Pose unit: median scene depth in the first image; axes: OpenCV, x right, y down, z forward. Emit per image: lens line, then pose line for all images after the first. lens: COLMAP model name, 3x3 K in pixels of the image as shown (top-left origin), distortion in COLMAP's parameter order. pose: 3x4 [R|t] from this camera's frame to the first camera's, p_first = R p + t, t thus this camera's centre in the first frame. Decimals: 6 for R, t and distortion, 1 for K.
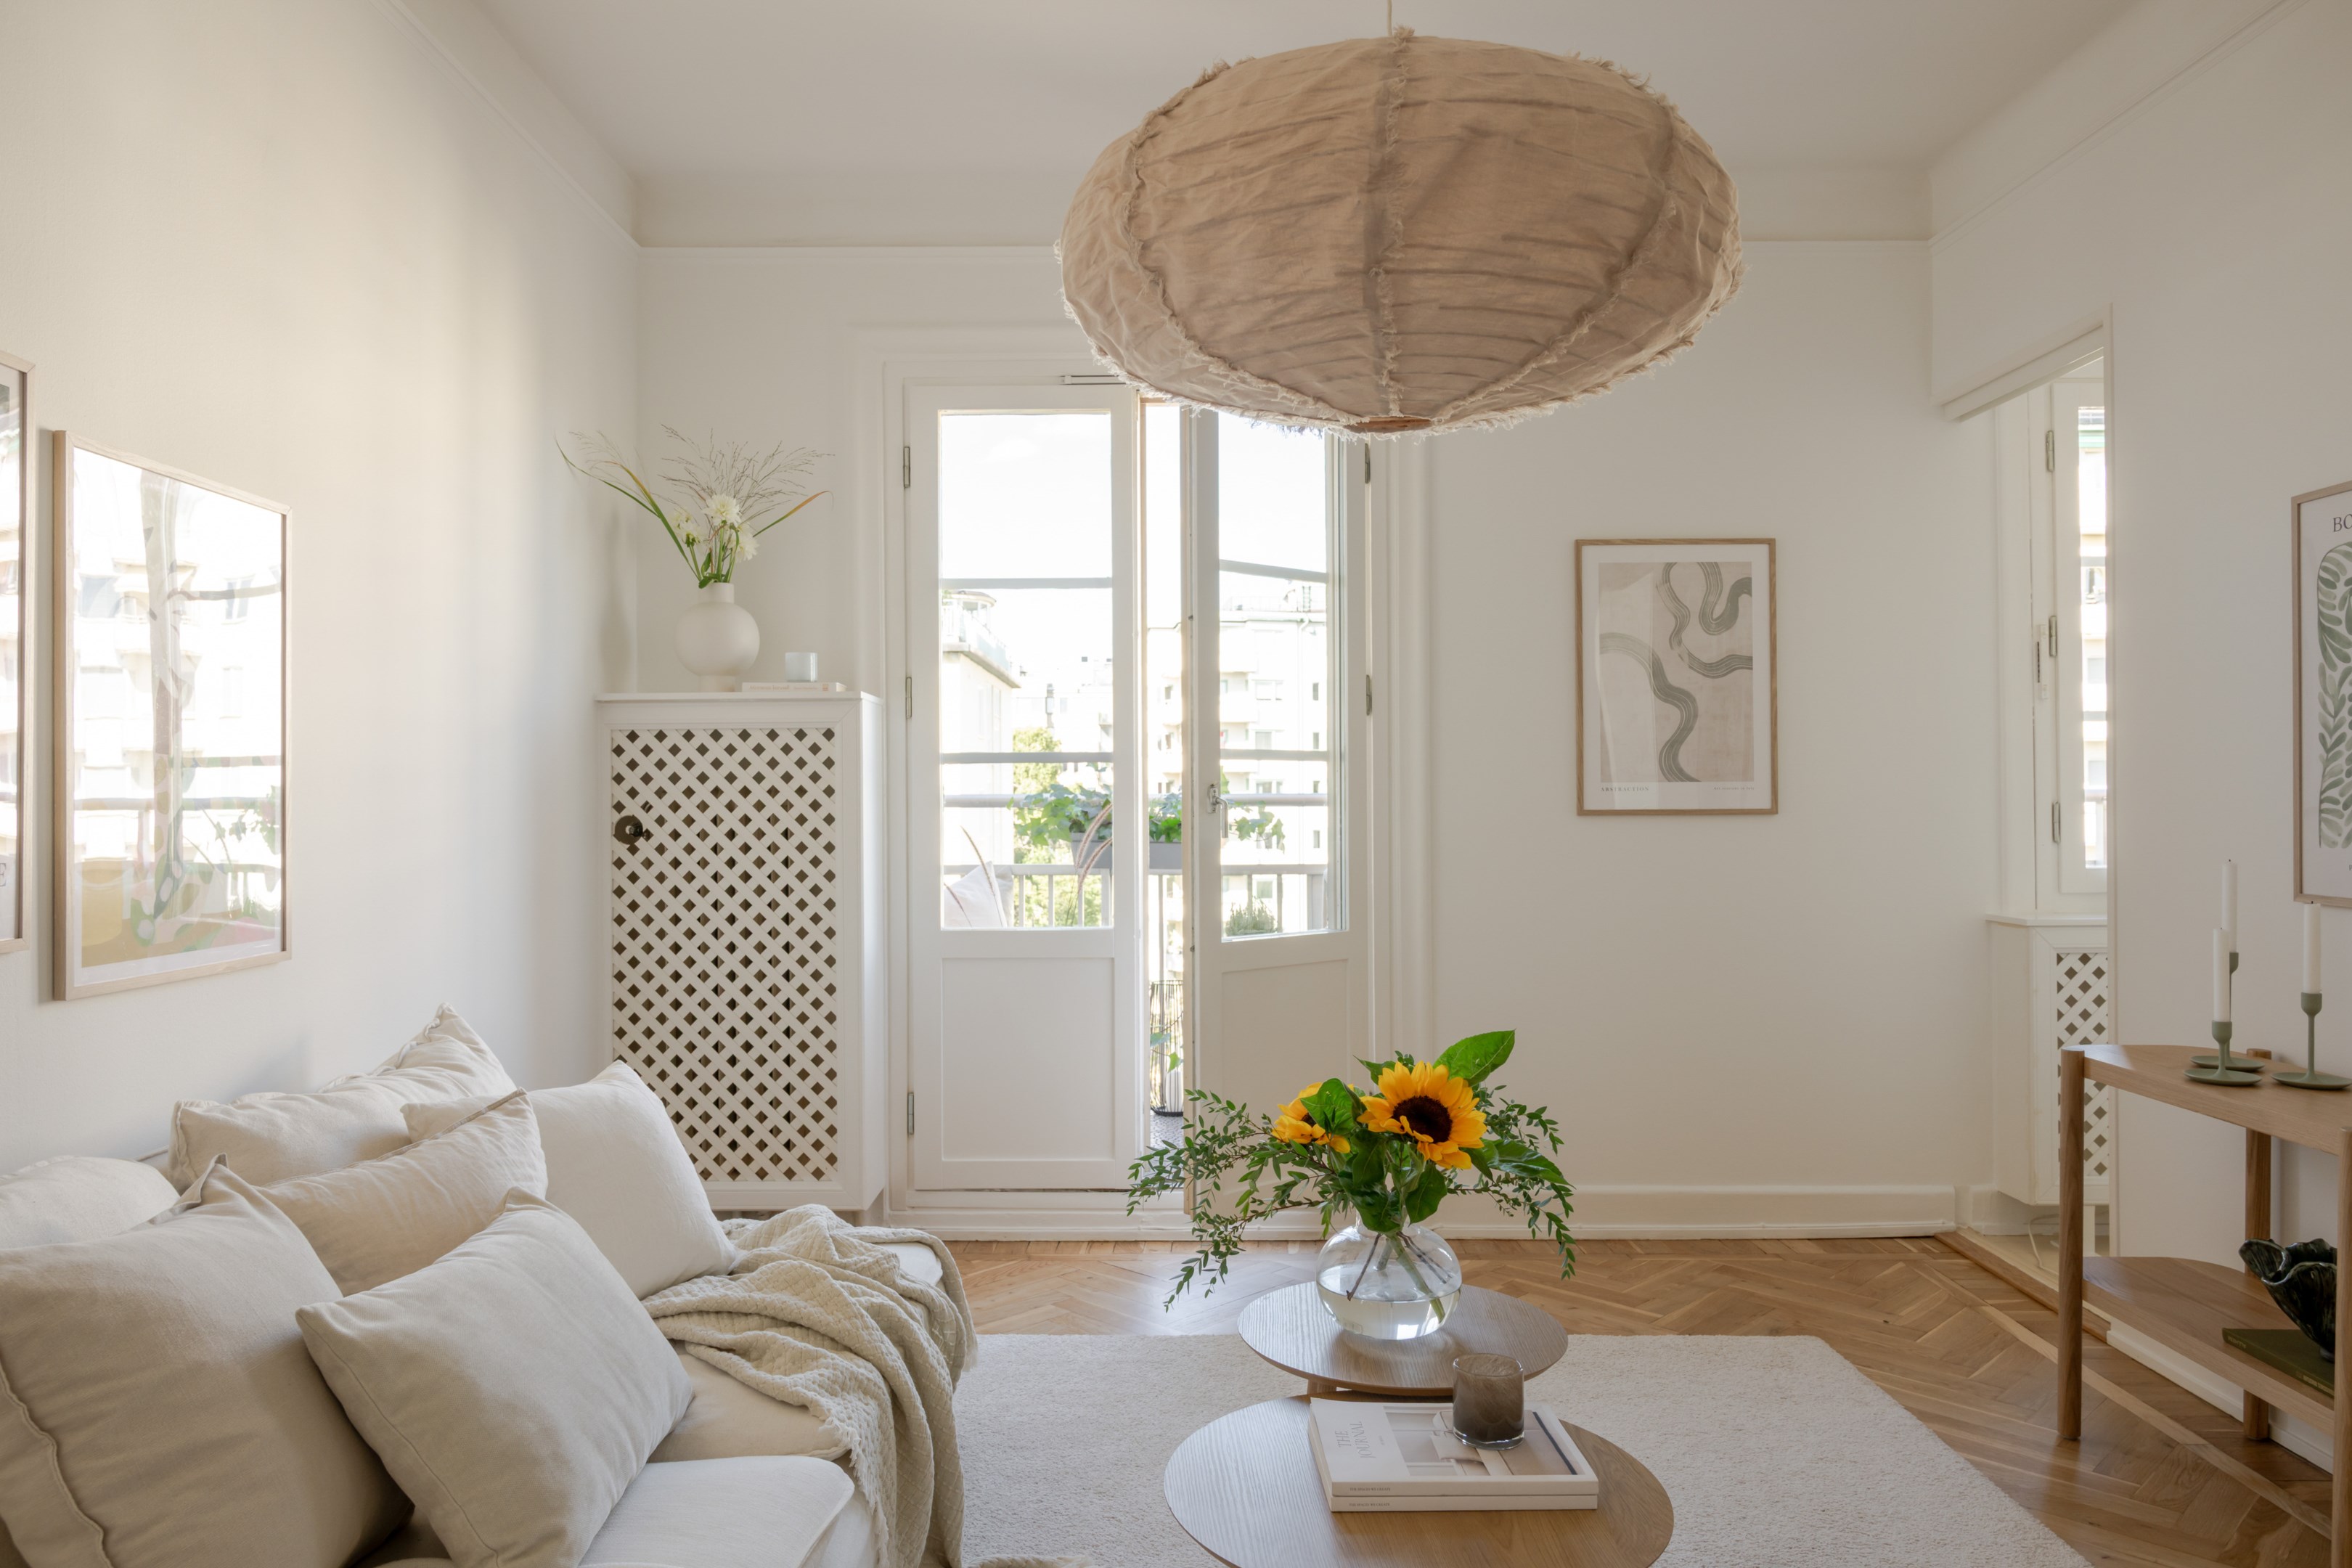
lens RADIAL K [[1607.3, 0, 1147.1], [0, 1607.3, 790.1], [0, 0, 1]] dist [-0.005298, -0.002067]
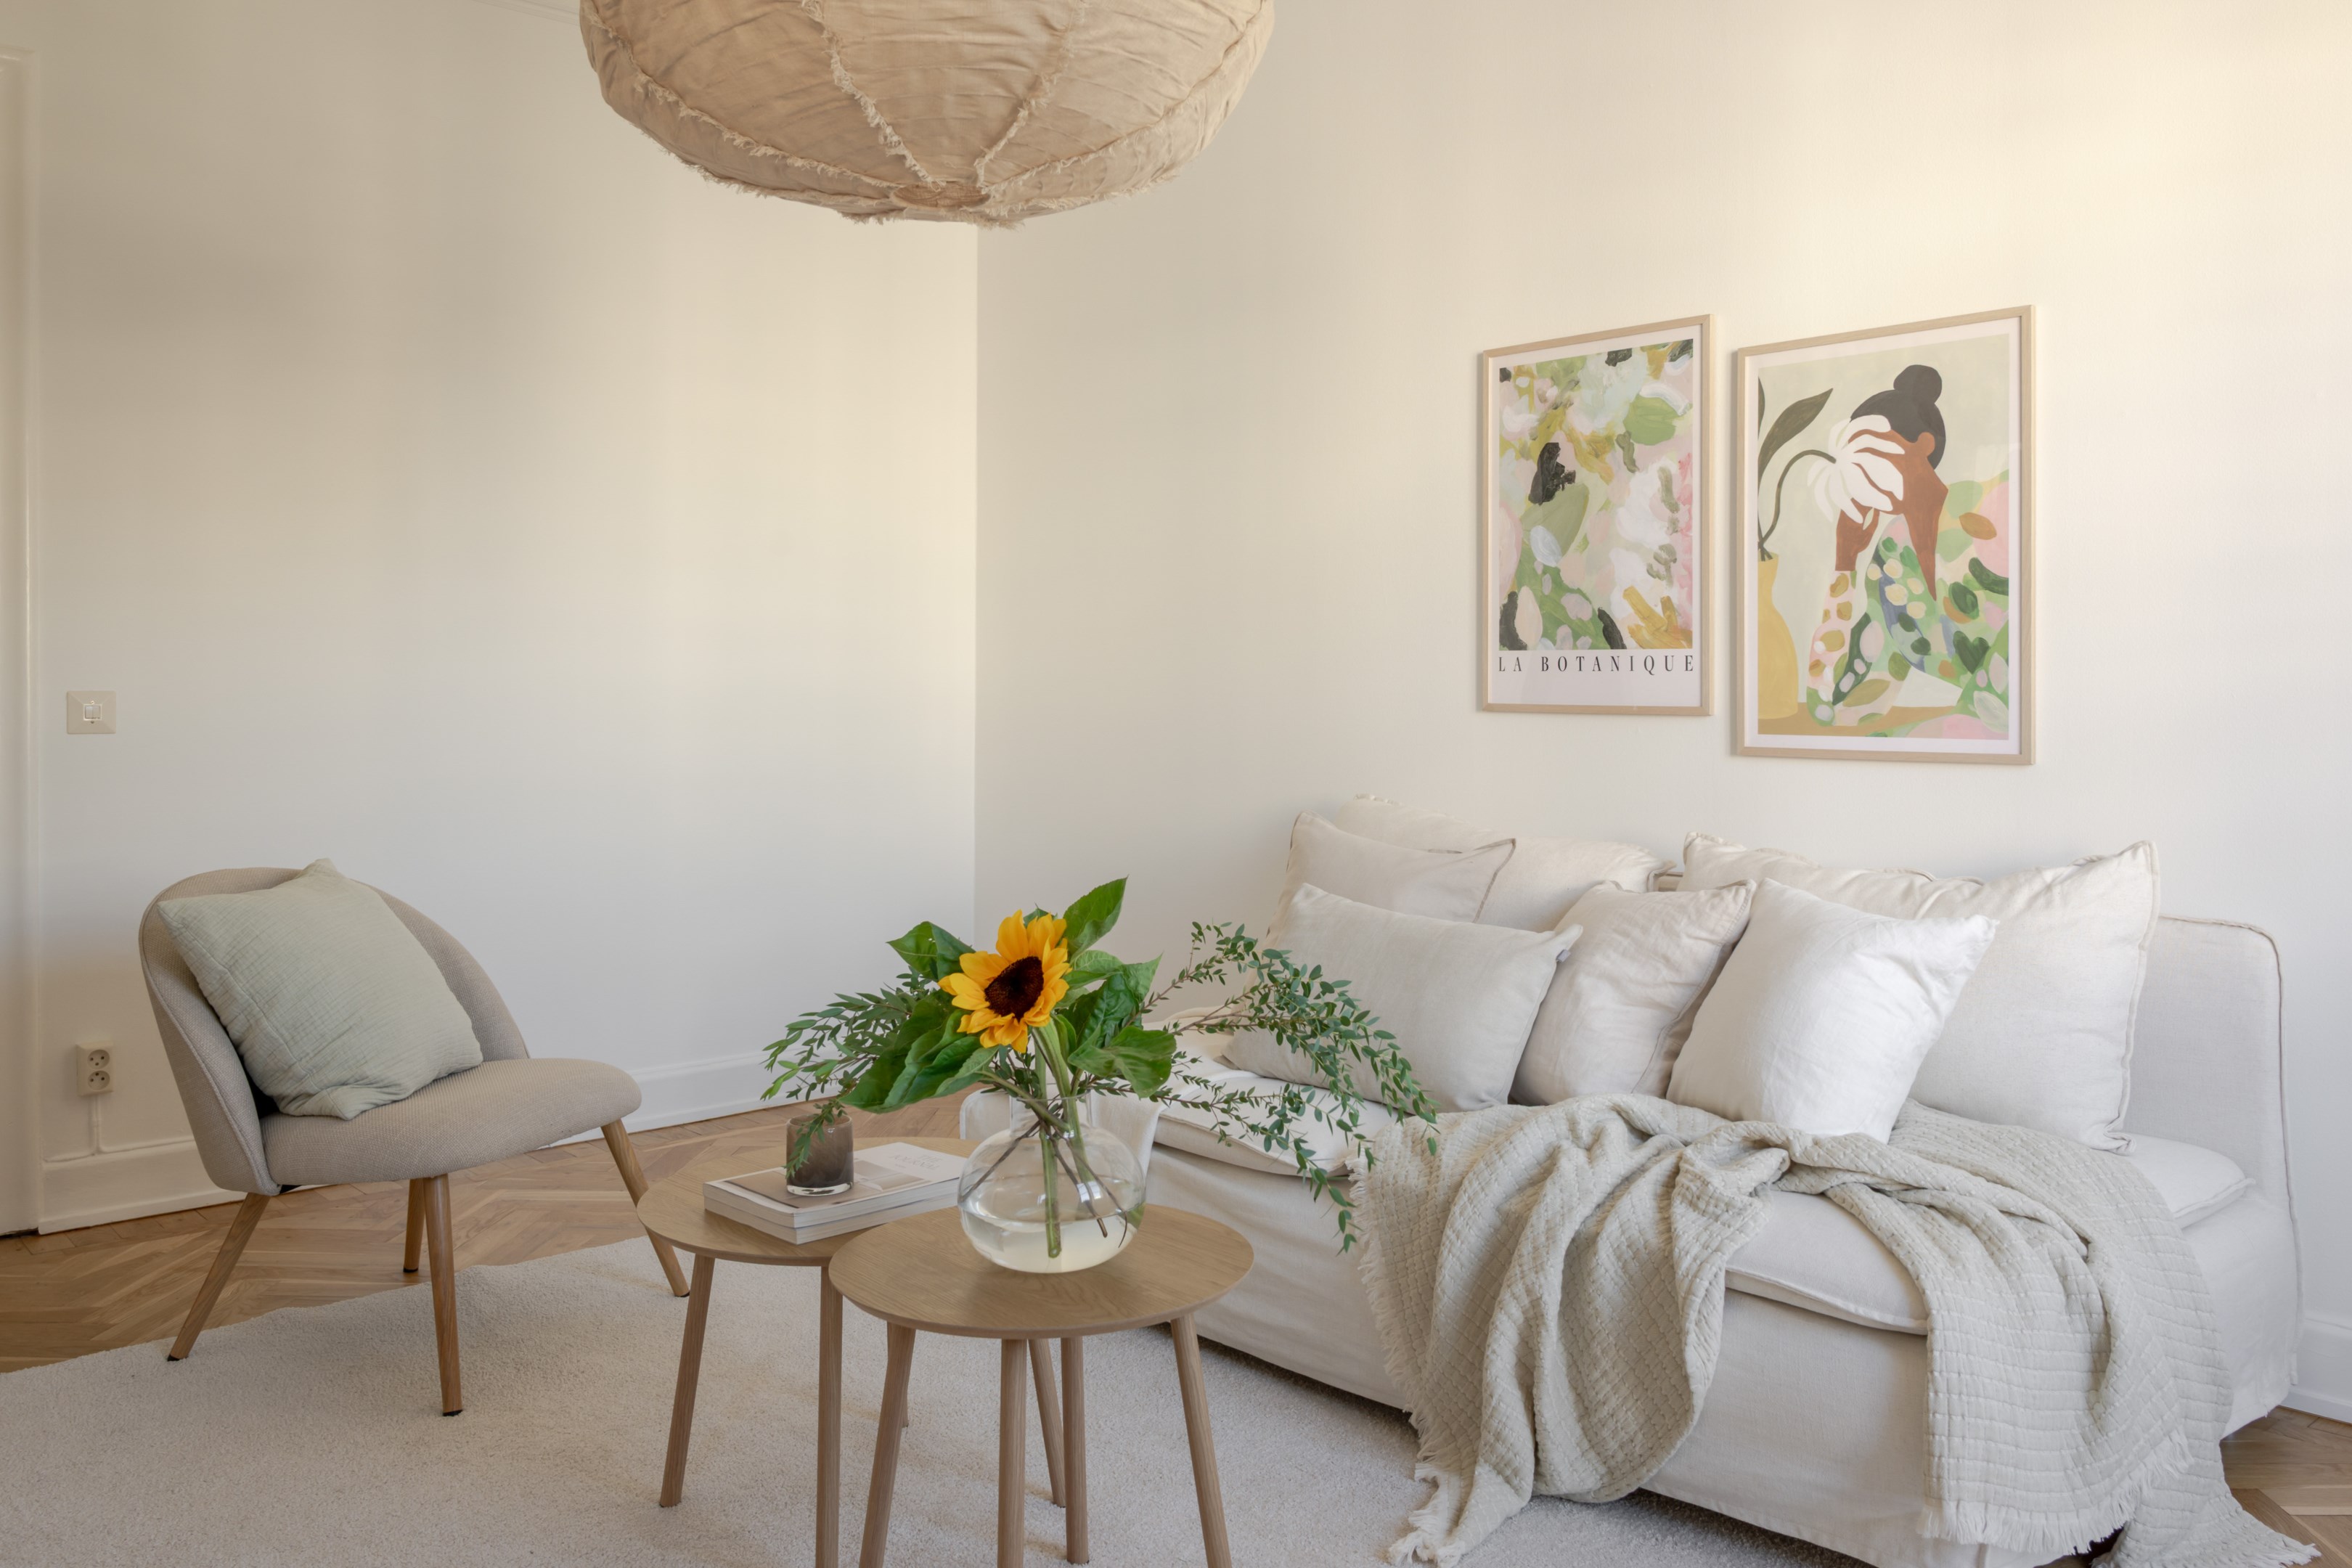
lens RADIAL K [[1917.4, 0, 1219.4], [0, 1917.4, 693.0], [0, 0, 1]] dist [-0.006126, 0.007607]
pose [[-0.750830, 0.009948, -0.660421, 0.382332], [0.009310, 0.999947, 0.004478, 0.032302], [0.660430, -0.002787, -0.750882, 0.969499]]
